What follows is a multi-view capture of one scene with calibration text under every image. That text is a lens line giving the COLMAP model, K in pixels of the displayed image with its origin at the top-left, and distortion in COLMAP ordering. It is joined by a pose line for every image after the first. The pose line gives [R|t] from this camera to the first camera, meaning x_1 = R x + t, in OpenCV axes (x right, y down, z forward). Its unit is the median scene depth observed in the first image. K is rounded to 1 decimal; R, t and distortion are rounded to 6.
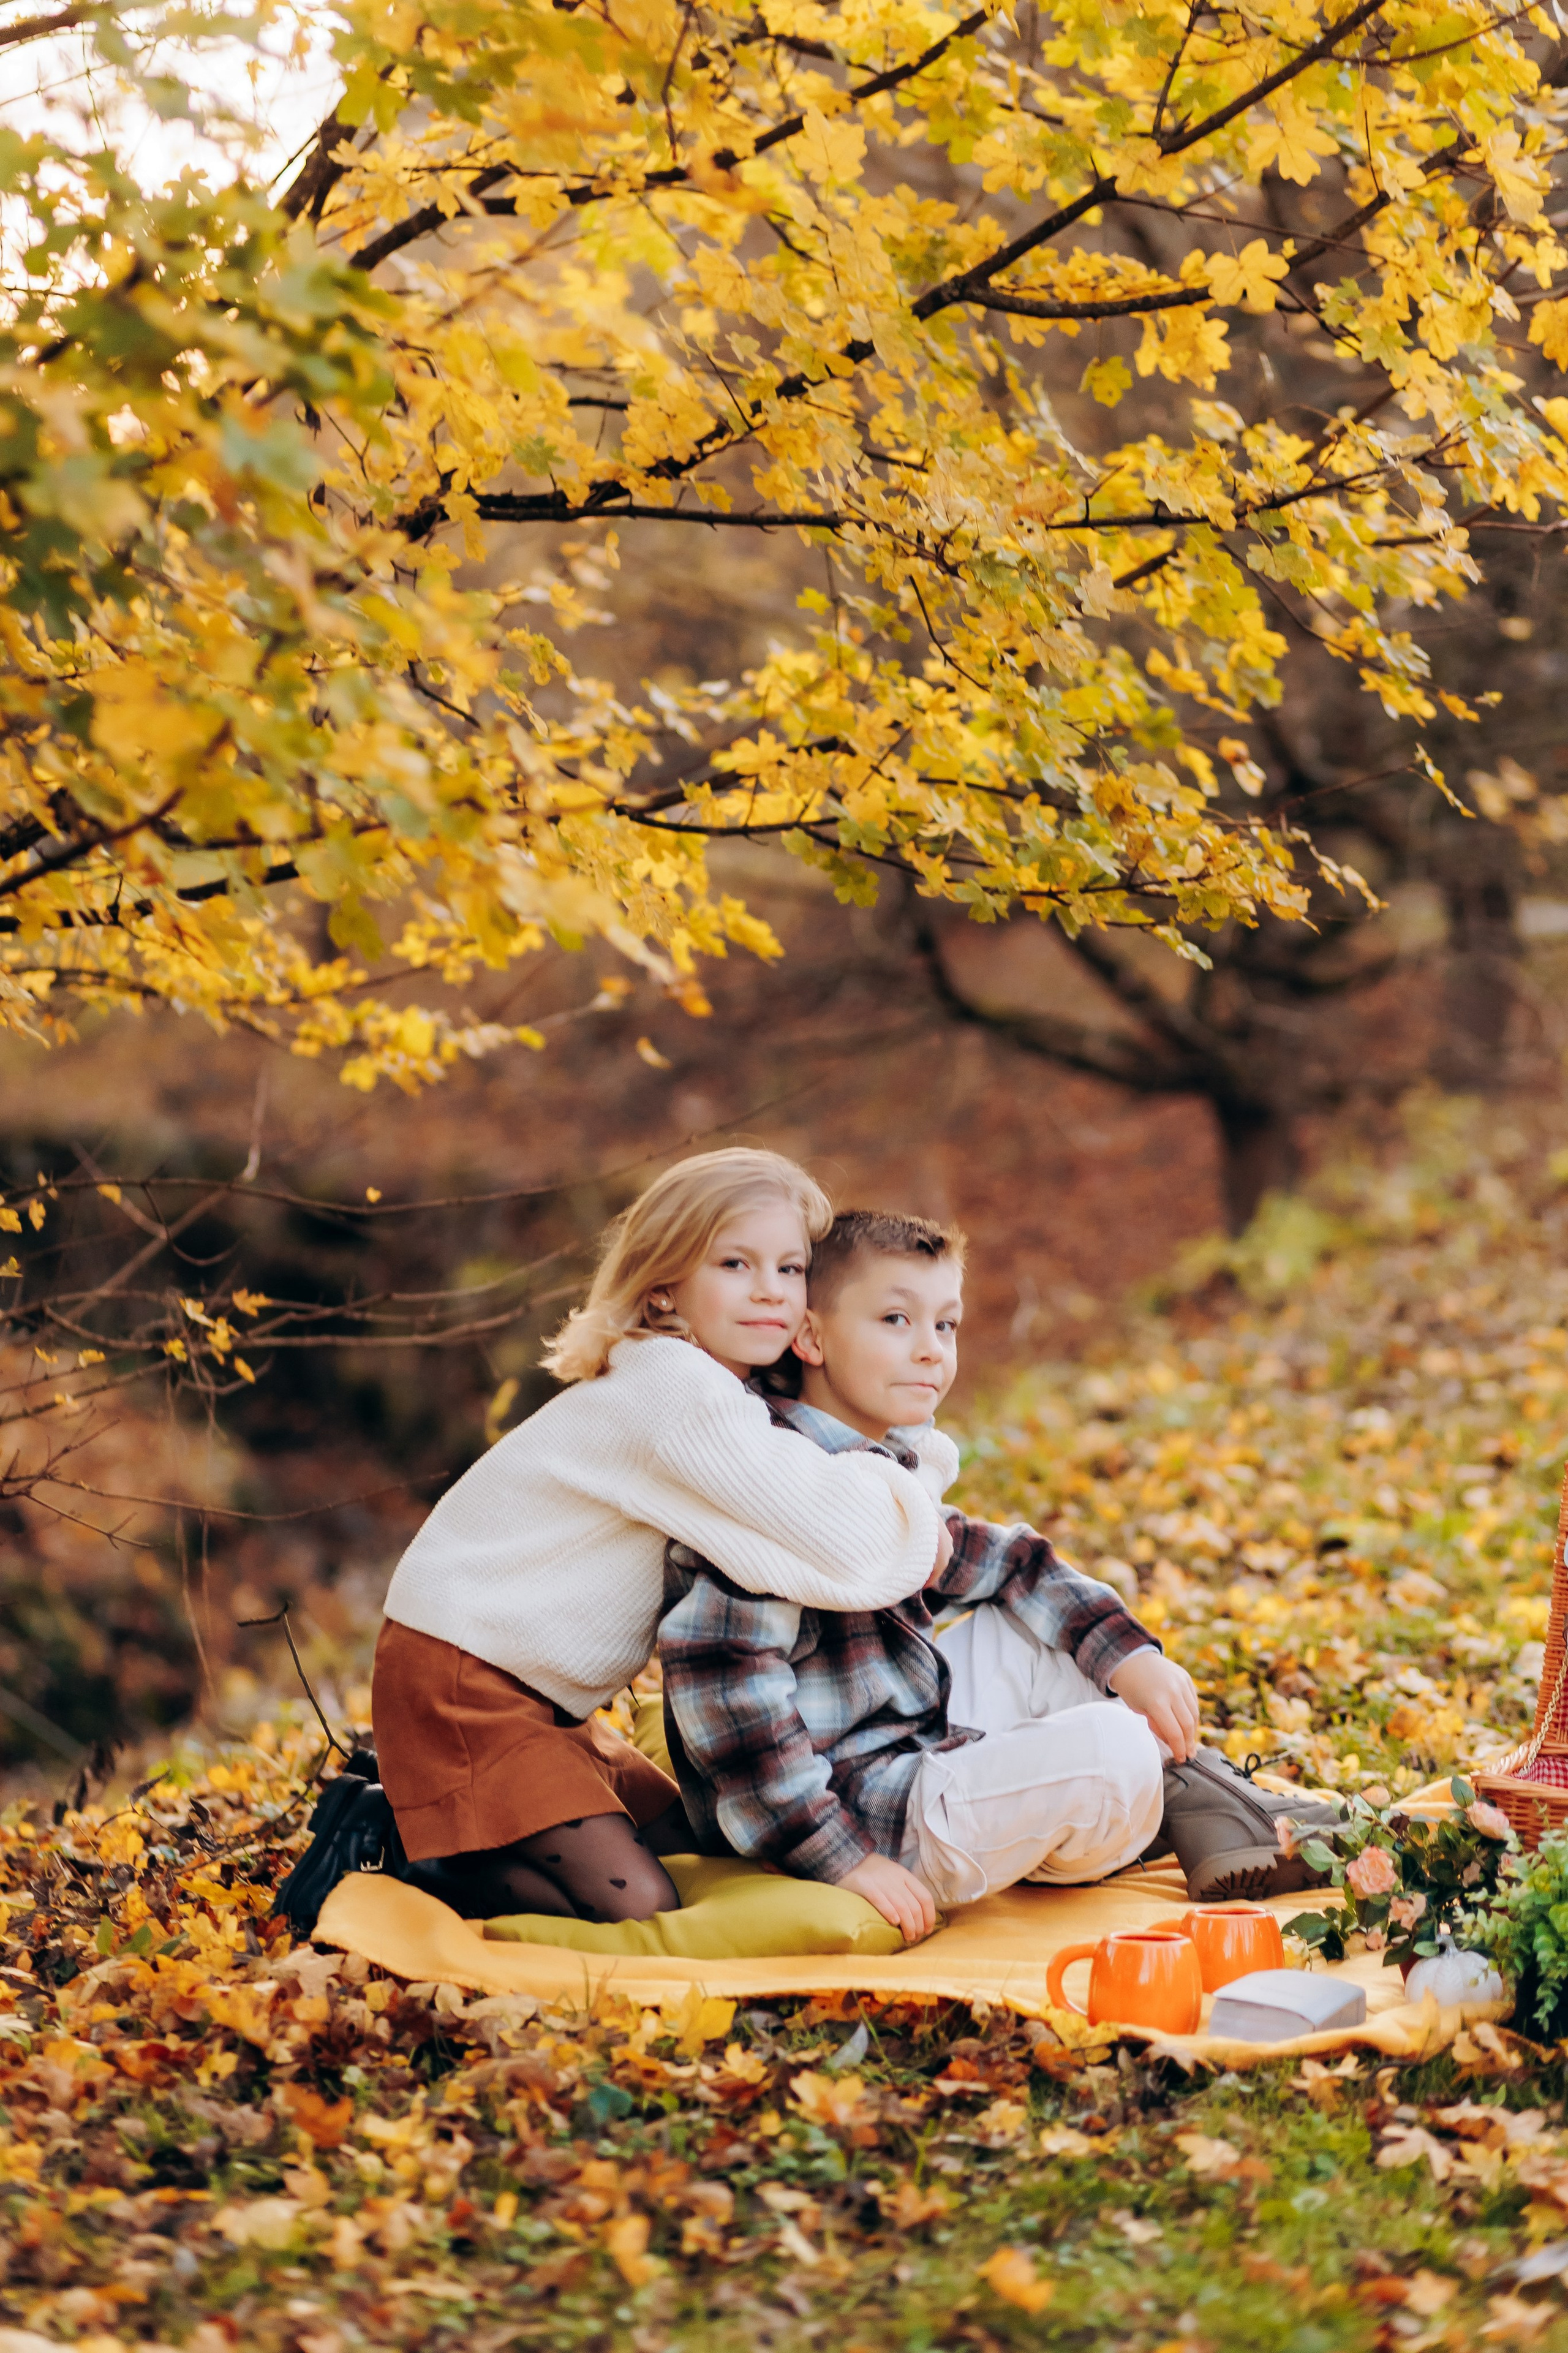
lens RADIAL K [[5767.4, 0, 770.9], [0, 5767.4, 1179.5], [0, 0, 1]] dist [0.011570, -0.398460]
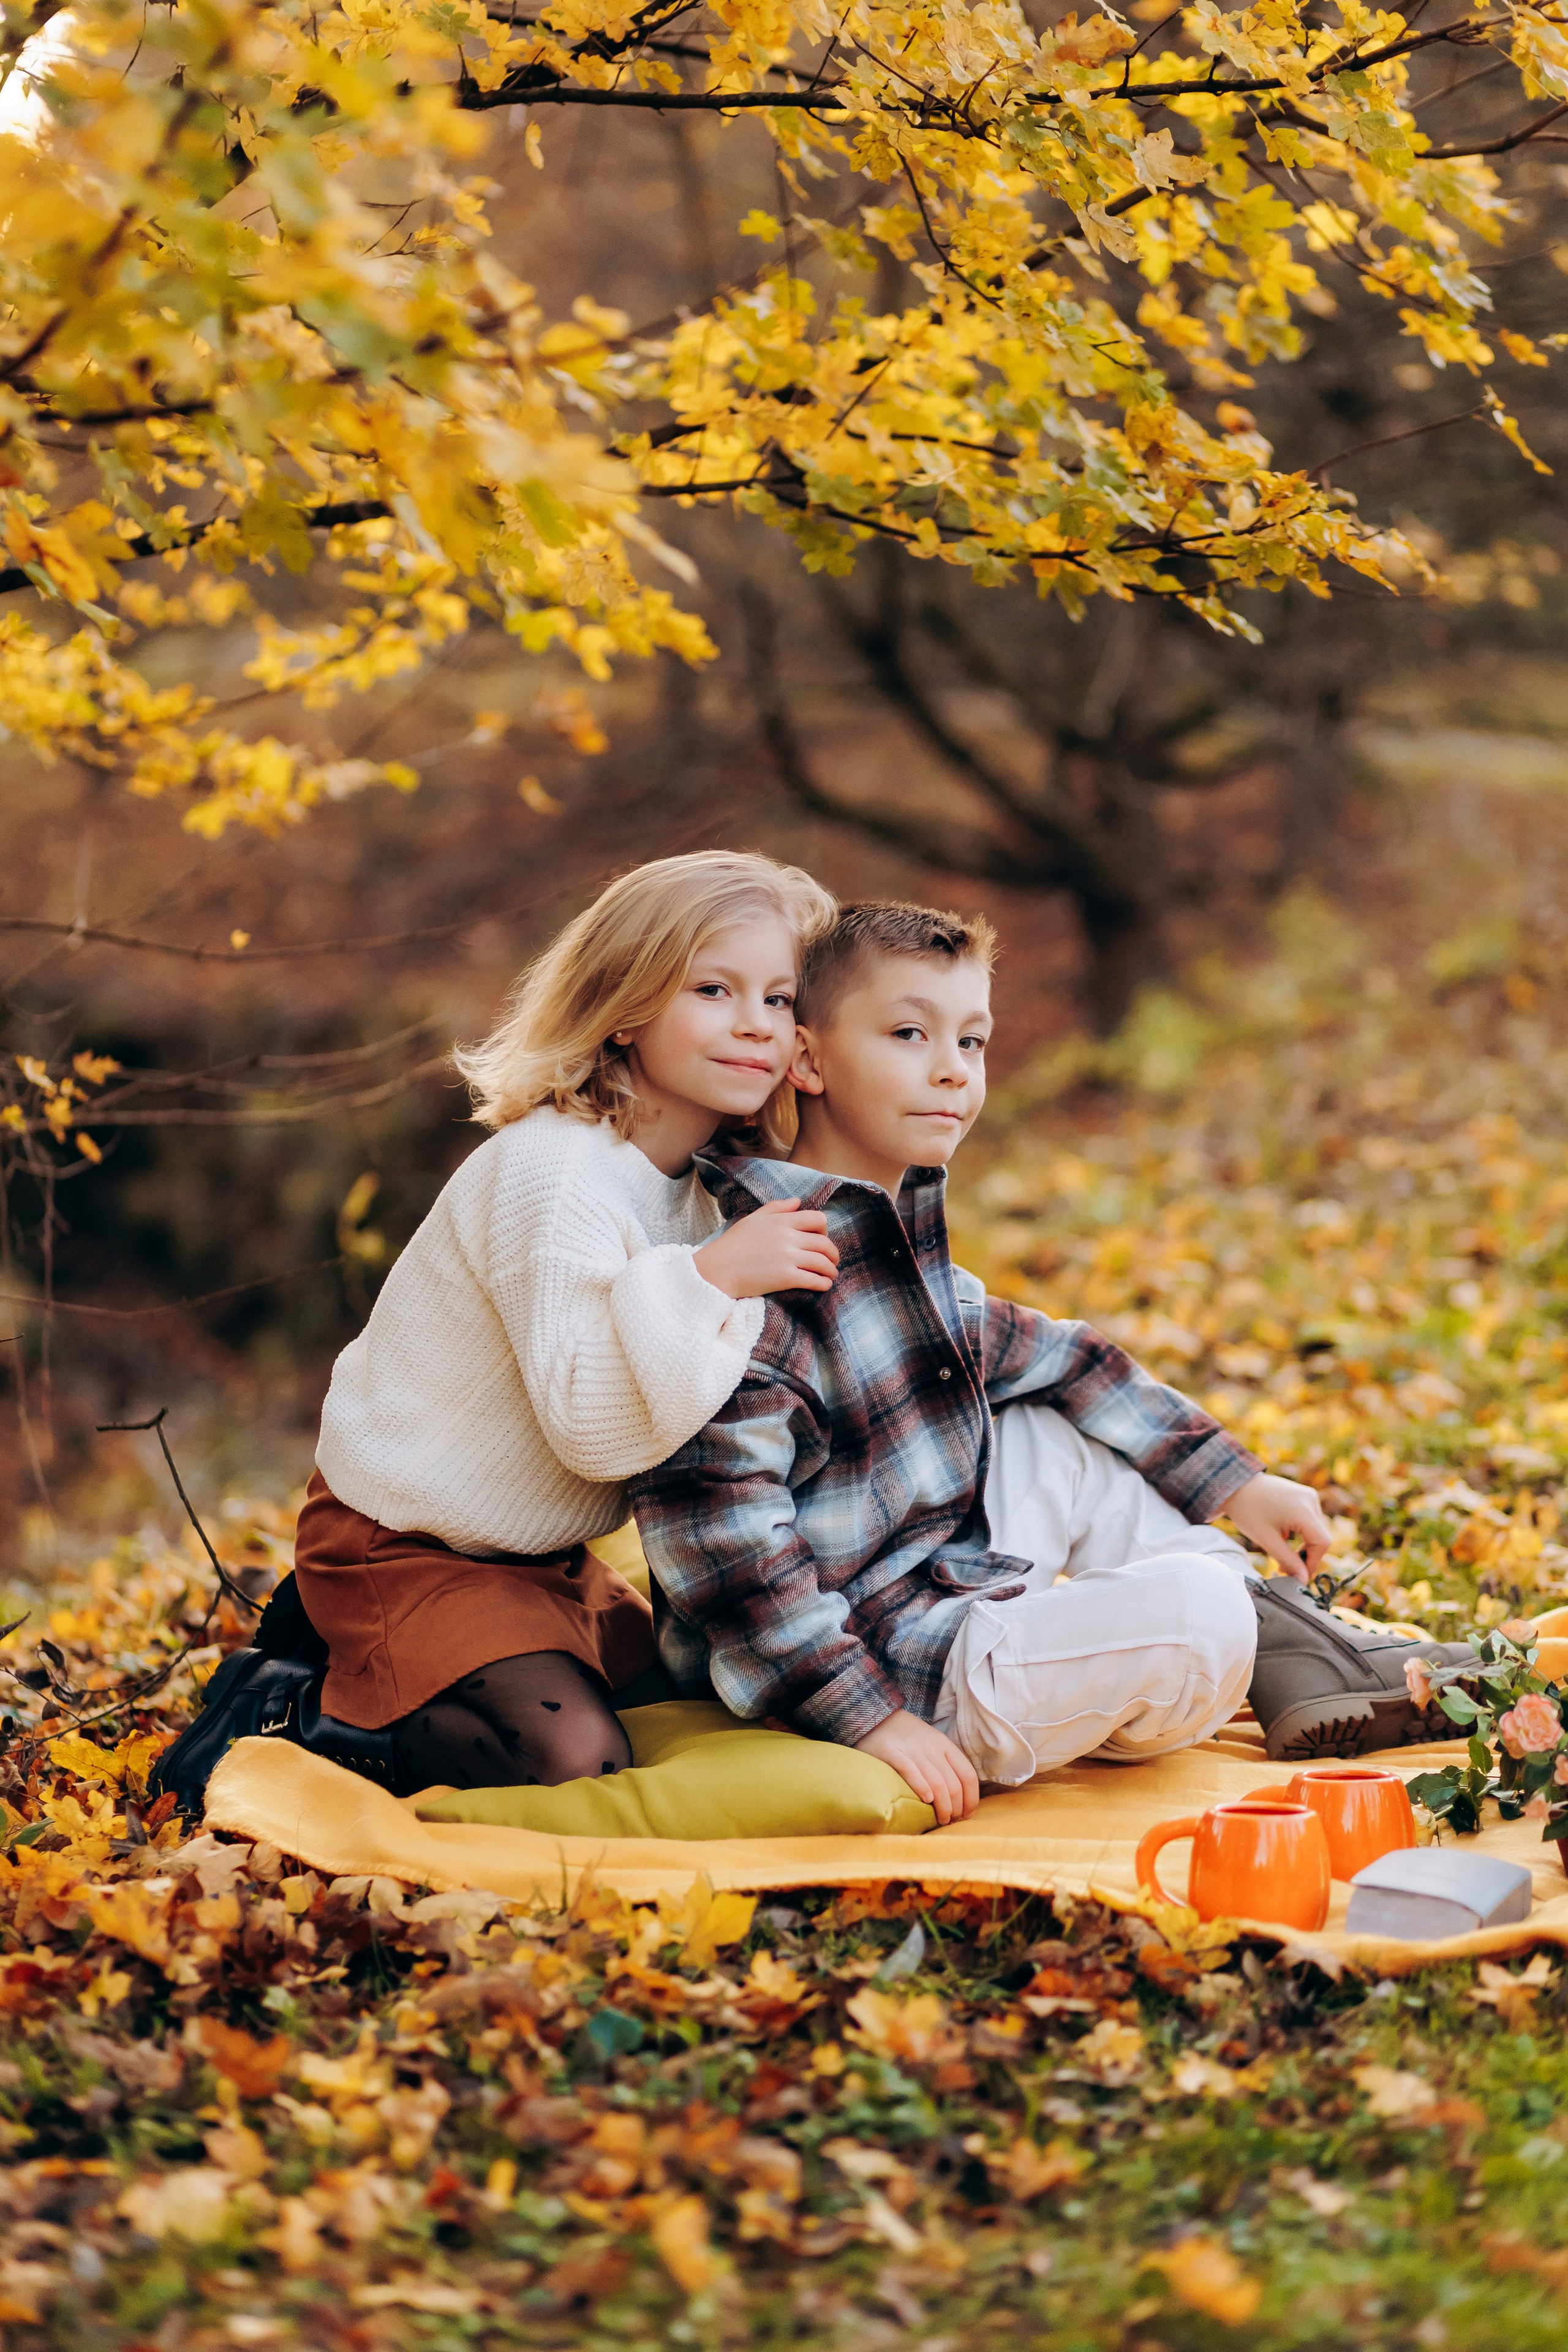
lens RADIAL K [[5703.9, 0, 793.5], [0, 5703.9, 1215.4], [0, 0, 1]] dist [0.034583, -0.389288]
pose [[0.998950, -0.008725, 0.044969, -0.034802], [0.007220, 0.999412, 0.033510, 0.021396], [-0.045235, -0.033150, 0.998426, 0.210878]]
